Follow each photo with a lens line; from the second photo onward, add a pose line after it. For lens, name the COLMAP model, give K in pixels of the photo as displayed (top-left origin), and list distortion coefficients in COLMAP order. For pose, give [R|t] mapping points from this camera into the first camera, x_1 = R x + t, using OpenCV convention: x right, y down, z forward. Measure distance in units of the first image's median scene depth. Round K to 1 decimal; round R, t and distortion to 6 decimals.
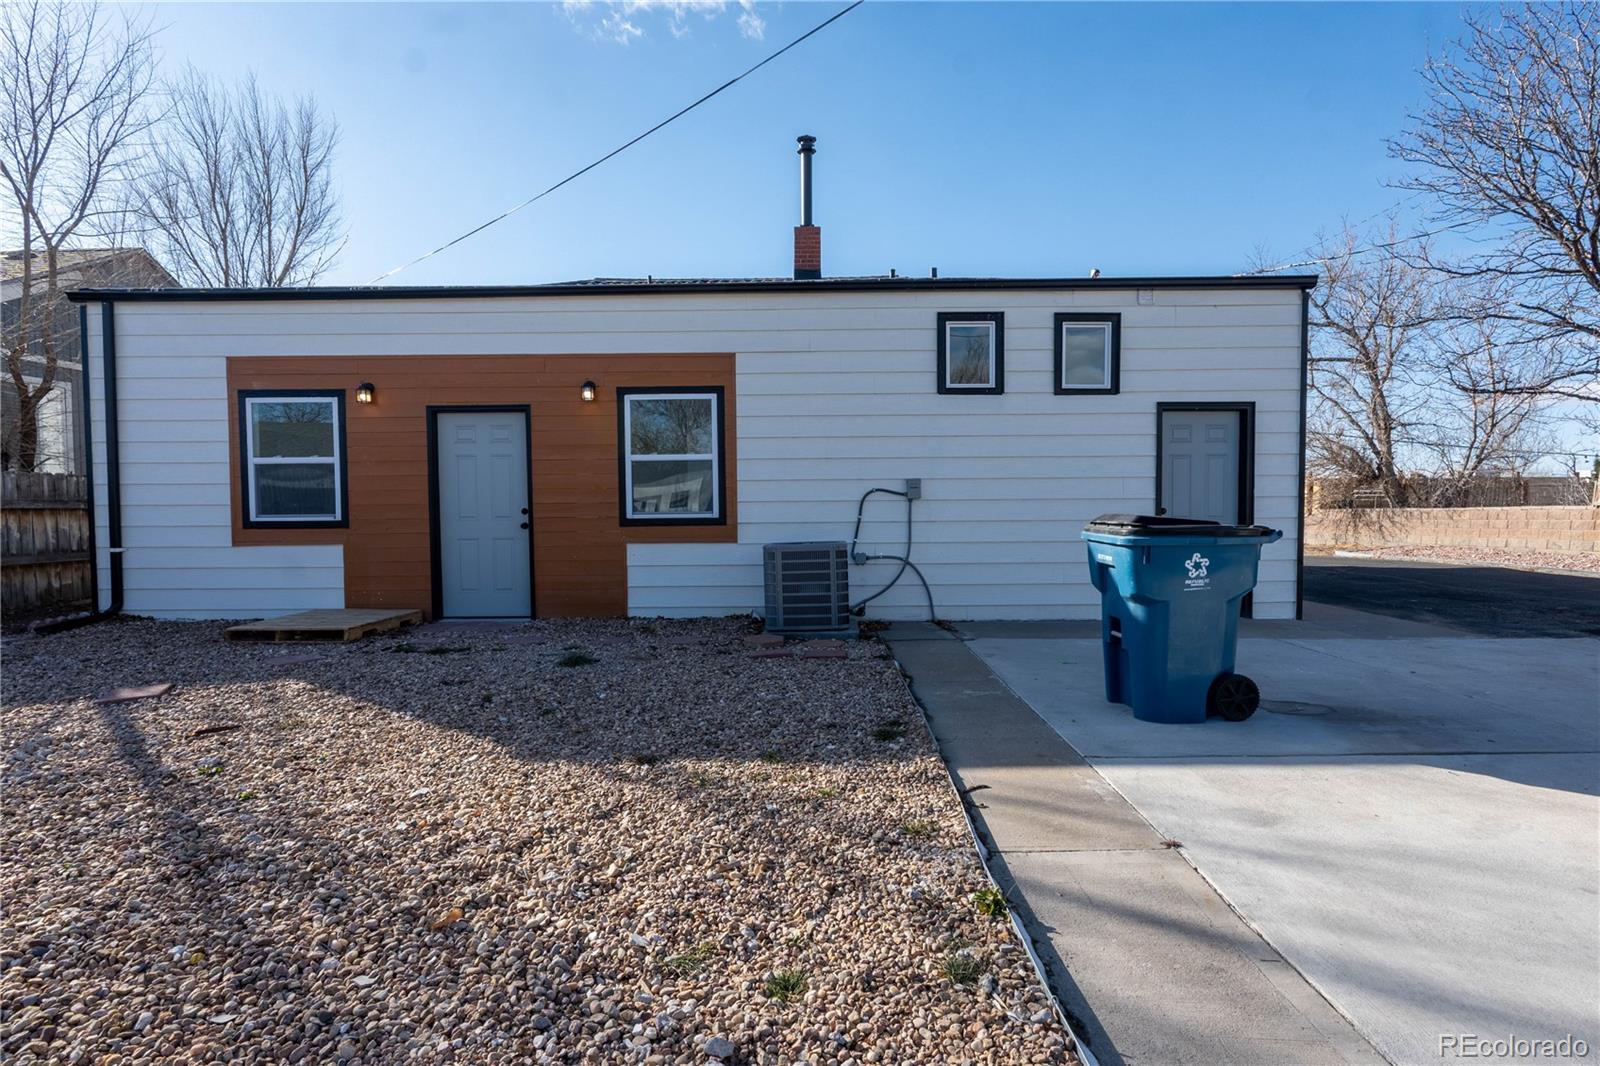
lens RADIAL K [[803.2, 0, 802.7], [0, 803.2, 534.5], [0, 0, 1]] dist [-0.010689, 0.004197]
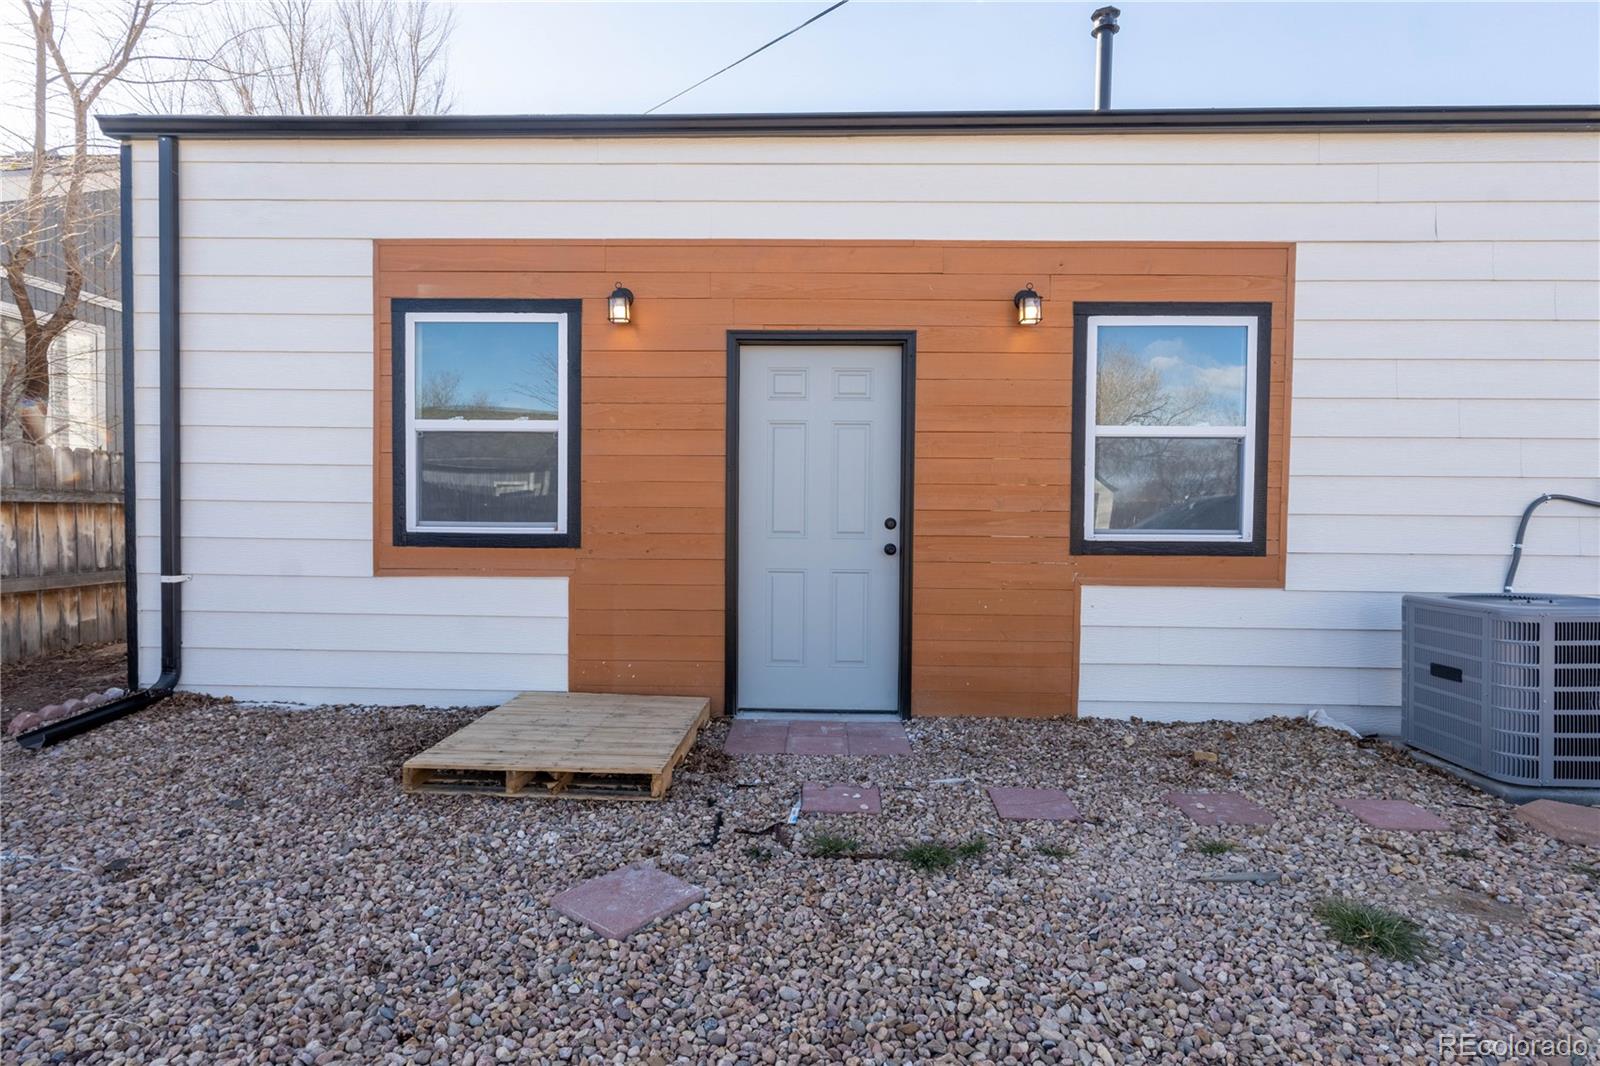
lens RADIAL K [[803.2, 0, 802.7], [0, 803.2, 533.9], [0, 0, 1]] dist [-0.010689, 0.004197]
pose [[0.999536, 0.018796, -0.023963, -0.398182], [-0.018967, 0.999796, -0.006952, -0.016915], [0.023827, 0.007404, 0.999689, 0.442785]]
